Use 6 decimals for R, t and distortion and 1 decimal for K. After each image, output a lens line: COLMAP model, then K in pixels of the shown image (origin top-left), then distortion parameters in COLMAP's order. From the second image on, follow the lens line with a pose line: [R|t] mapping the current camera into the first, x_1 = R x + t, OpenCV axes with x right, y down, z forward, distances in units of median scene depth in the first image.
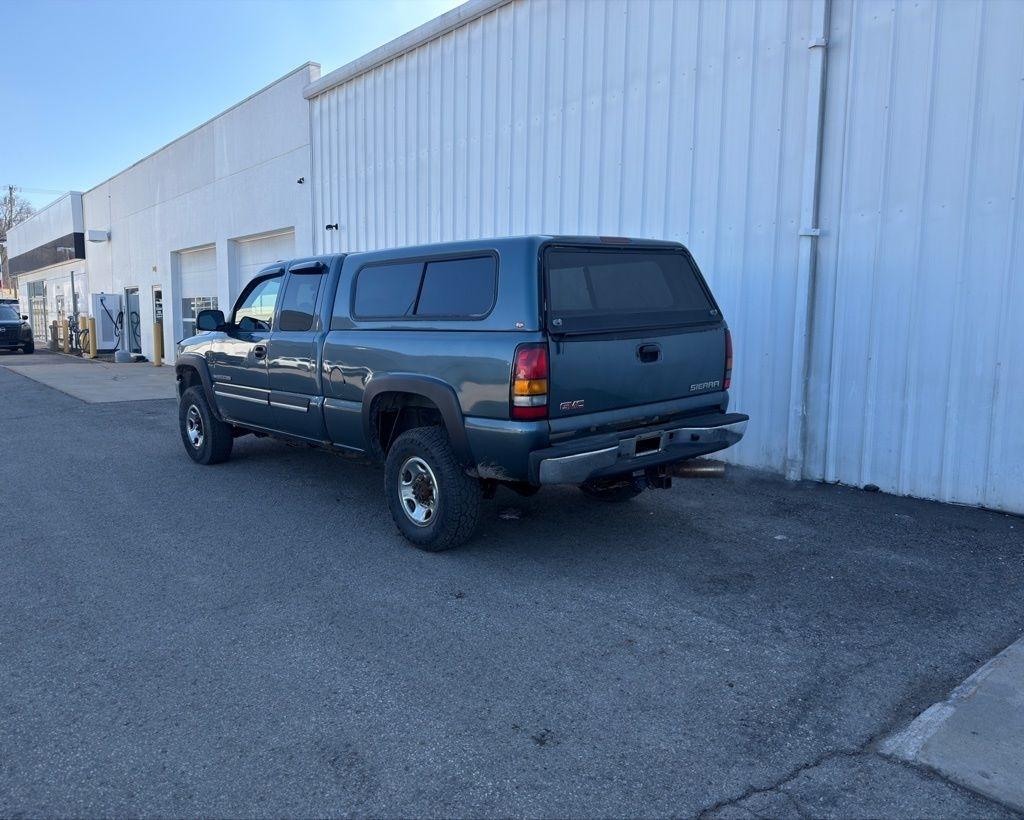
lens RADIAL K [[772.5, 0, 518.8], [0, 772.5, 409.4], [0, 0, 1]] dist [0.026676, -0.036758]
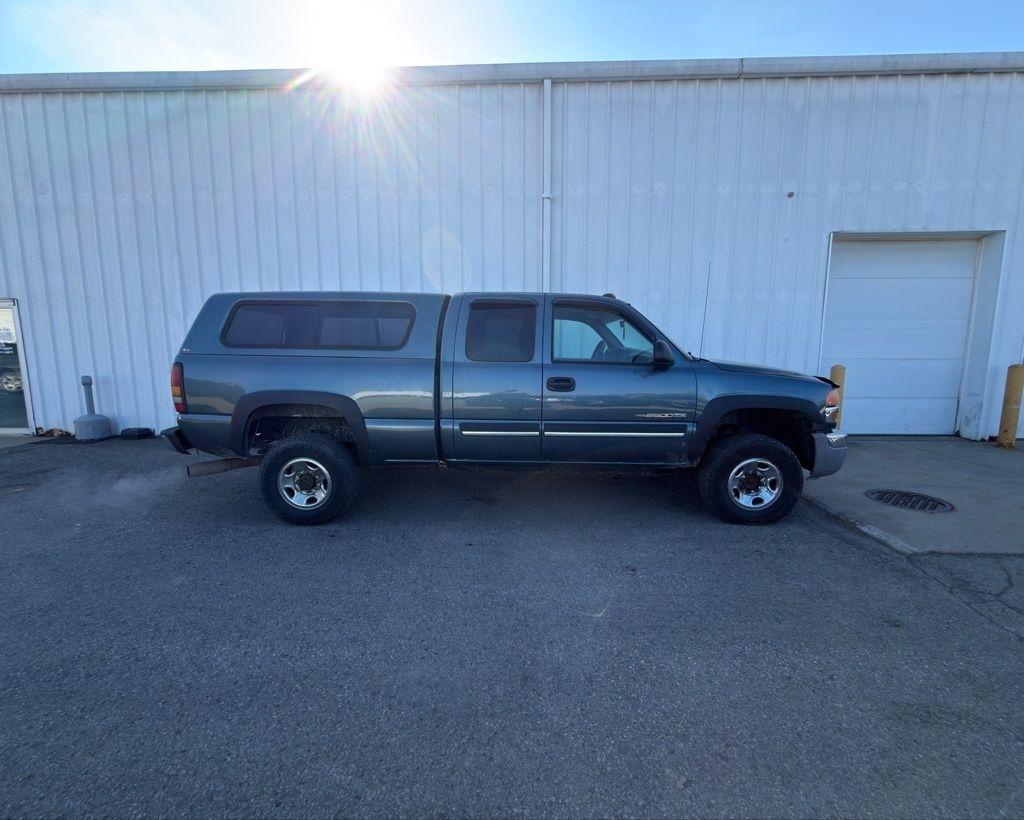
lens RADIAL K [[434.1, 0, 512.0], [0, 434.1, 409.0], [0, 0, 1]] dist [0.000640, -0.001930]
pose [[0.653719, -0.105535, 0.749342, -0.312397], [0.092400, 0.993950, 0.059376, -0.037911], [-0.751075, 0.030424, 0.659515, 0.283238]]
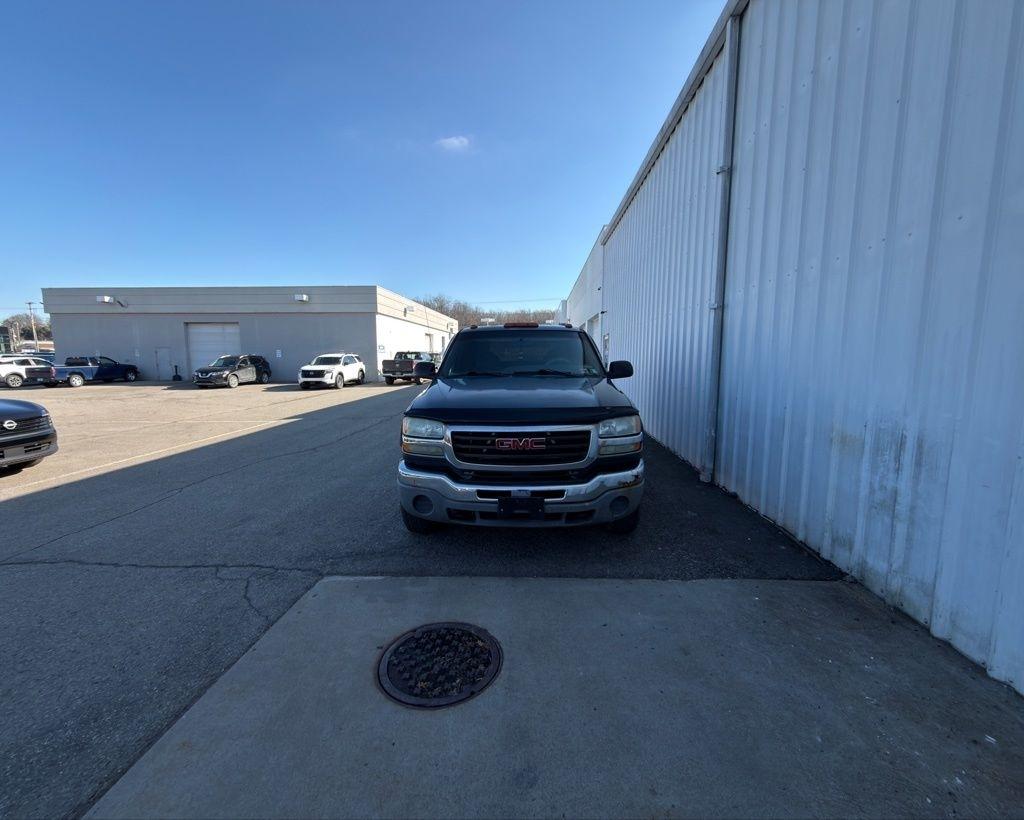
lens RADIAL K [[435.5, 0, 504.7], [0, 435.5, 411.5], [0, 0, 1]] dist [-0.001241, -0.001113]
pose [[0.729018, 0.072453, -0.680649, 0.453727], [-0.068192, 0.997123, 0.033103, -0.027477], [0.681089, 0.022282, 0.731861, 0.121293]]
